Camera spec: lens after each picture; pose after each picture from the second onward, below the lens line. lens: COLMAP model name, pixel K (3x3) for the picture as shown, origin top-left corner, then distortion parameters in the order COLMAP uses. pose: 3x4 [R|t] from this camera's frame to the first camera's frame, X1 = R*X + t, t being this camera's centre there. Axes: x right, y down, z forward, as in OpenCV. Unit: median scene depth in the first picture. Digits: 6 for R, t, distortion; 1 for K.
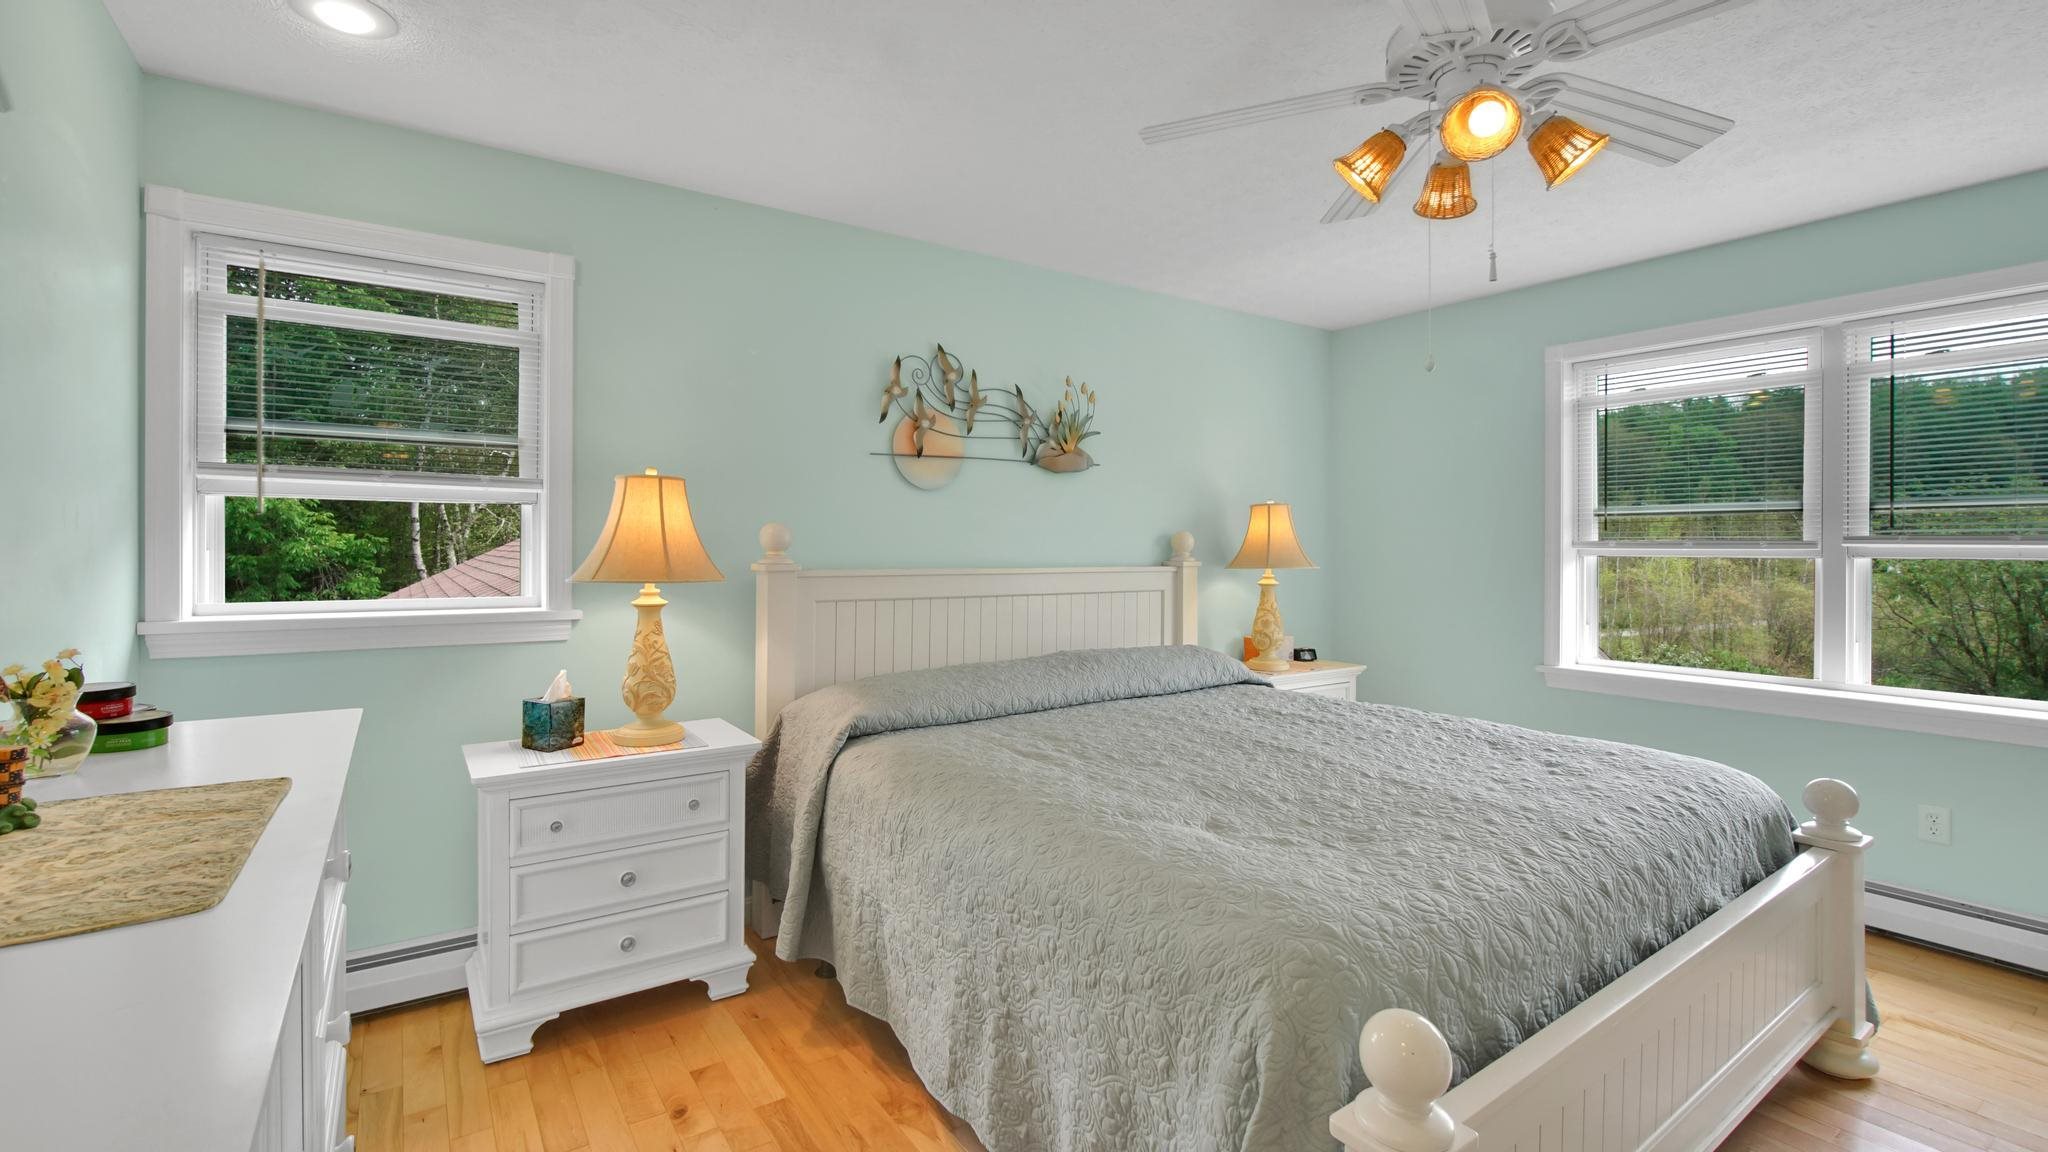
lens RADIAL K [[877.0, 0, 1018.6], [0, 877.0, 550.2], [0, 0, 1]] dist [-0.002358, -0.000279]
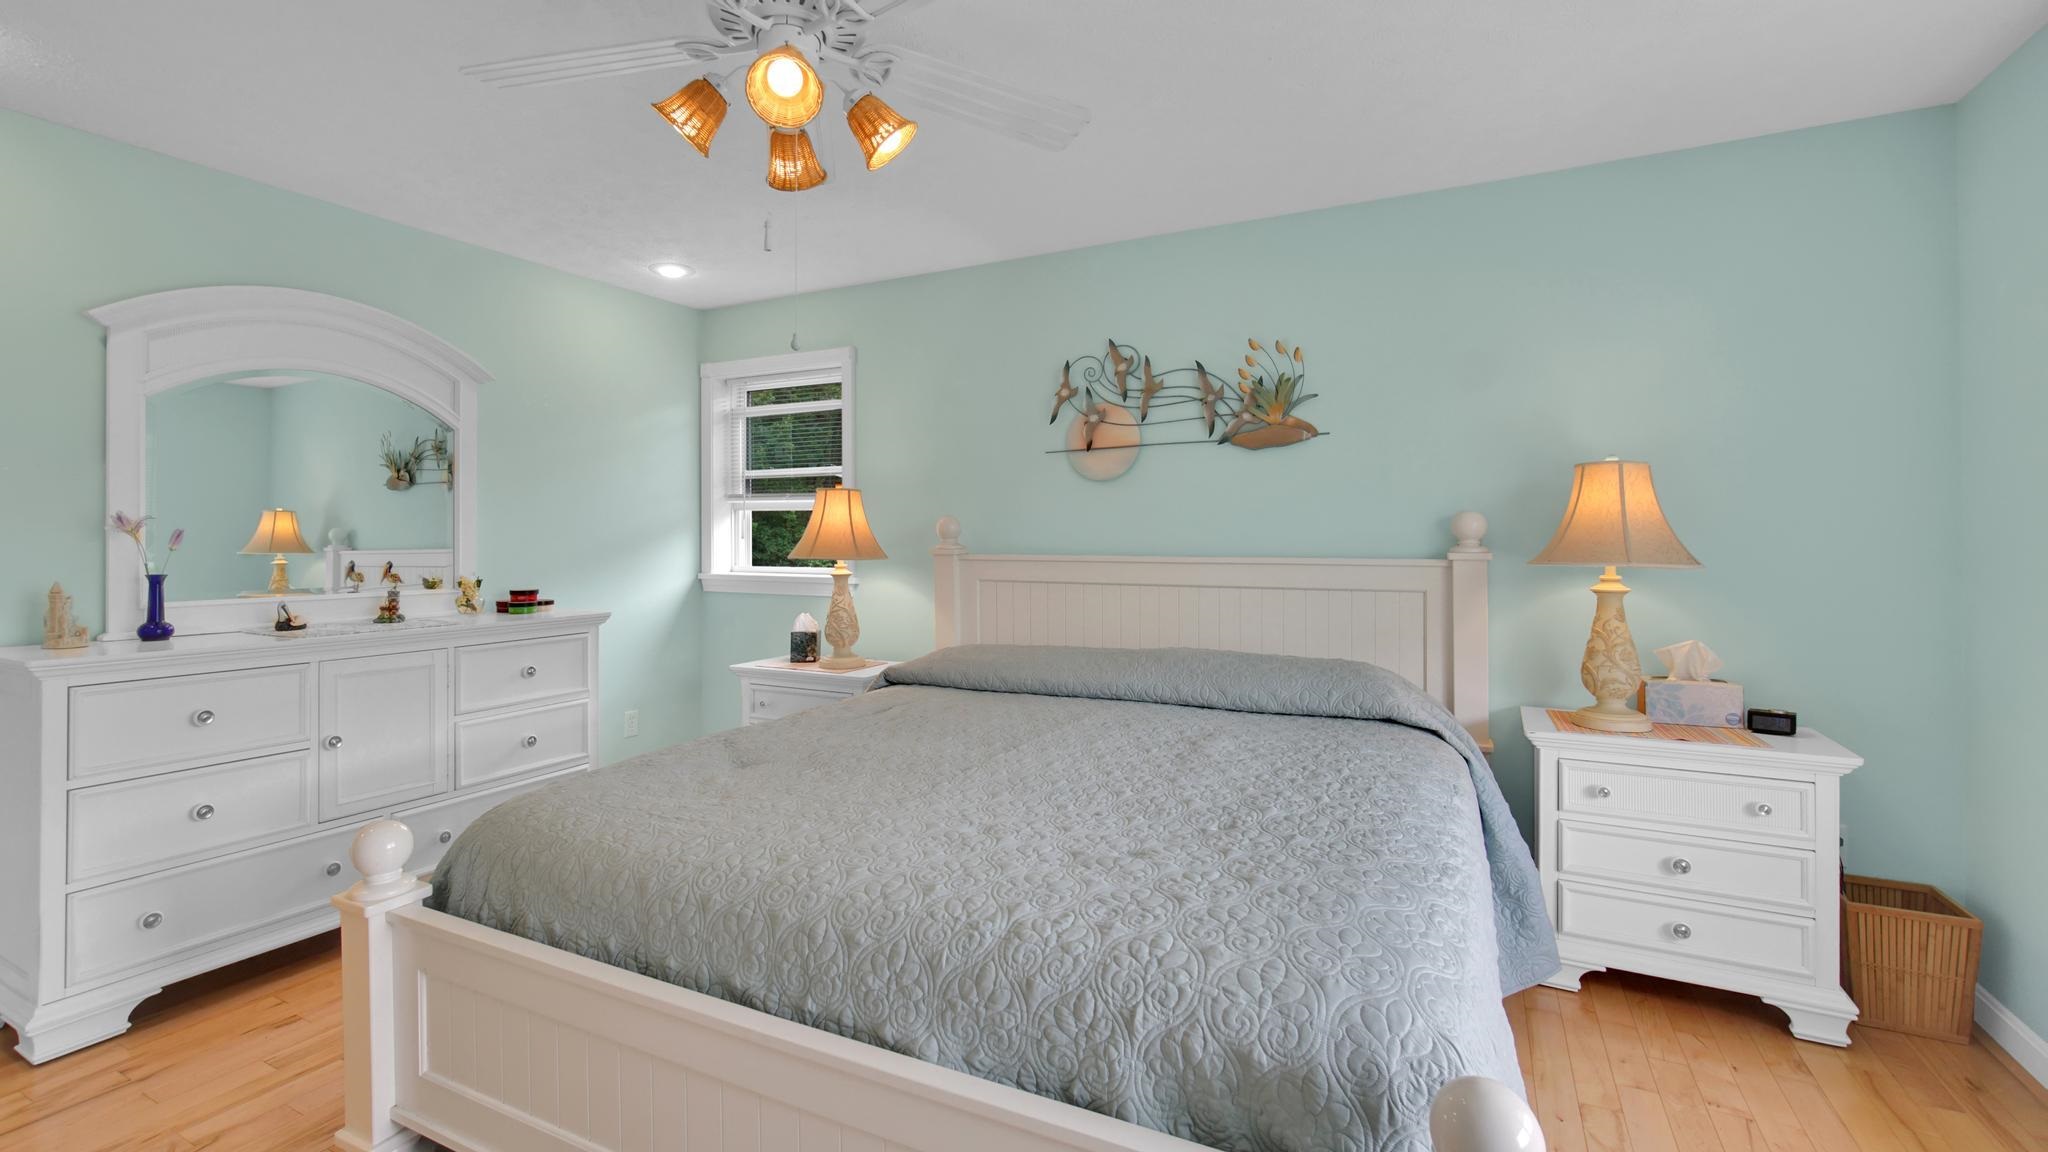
lens RADIAL K [[877.0, 0, 1018.6], [0, 877.0, 550.2], [0, 0, 1]] dist [-0.002358, -0.000279]
pose [[0.489417, 0.006520, -0.872025, 0.761576], [-0.001727, 0.999977, 0.006508, 0.008011], [0.872048, -0.001679, 0.489417, 0.398128]]
